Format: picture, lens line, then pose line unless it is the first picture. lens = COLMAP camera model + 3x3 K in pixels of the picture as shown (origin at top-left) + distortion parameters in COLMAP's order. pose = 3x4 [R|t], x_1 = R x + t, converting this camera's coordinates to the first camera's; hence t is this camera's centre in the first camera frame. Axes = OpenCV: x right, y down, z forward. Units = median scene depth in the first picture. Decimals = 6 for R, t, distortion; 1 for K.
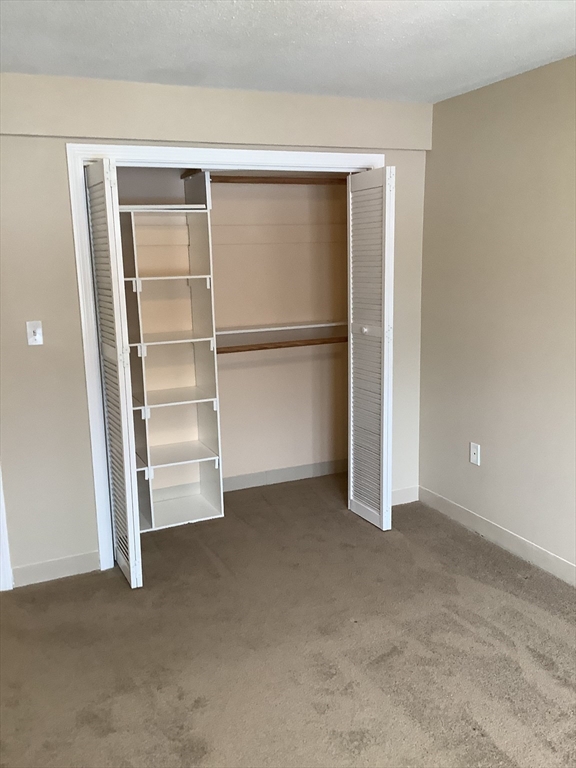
lens RADIAL K [[704.5, 0, 287.4], [0, 704.5, 381.2], [0, 0, 1]] dist [0.072687, 0.000000]
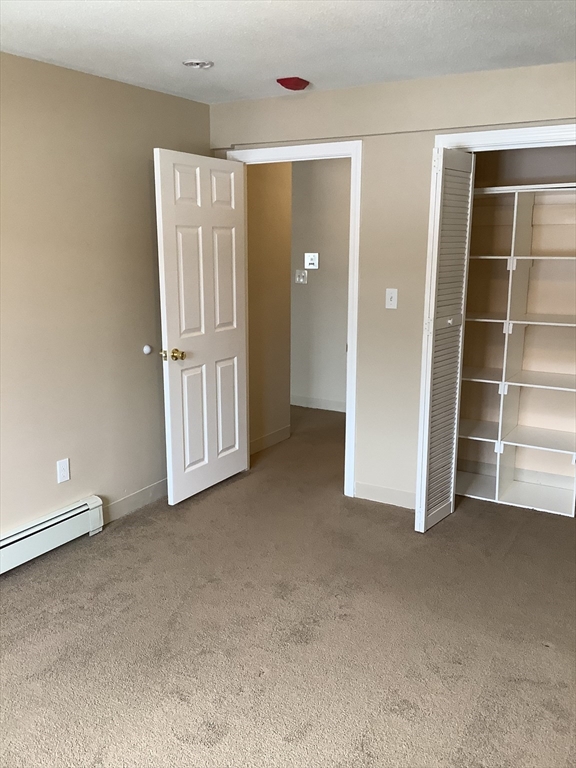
lens RADIAL K [[704.5, 0, 287.9], [0, 704.5, 386.6], [0, 0, 1]] dist [0.072687, 0.000000]
pose [[0.567730, 0.199167, -0.798759, 0.533890], [-0.167338, 0.977955, 0.124912, -0.041823], [0.806028, 0.062746, 0.588542, 0.160285]]
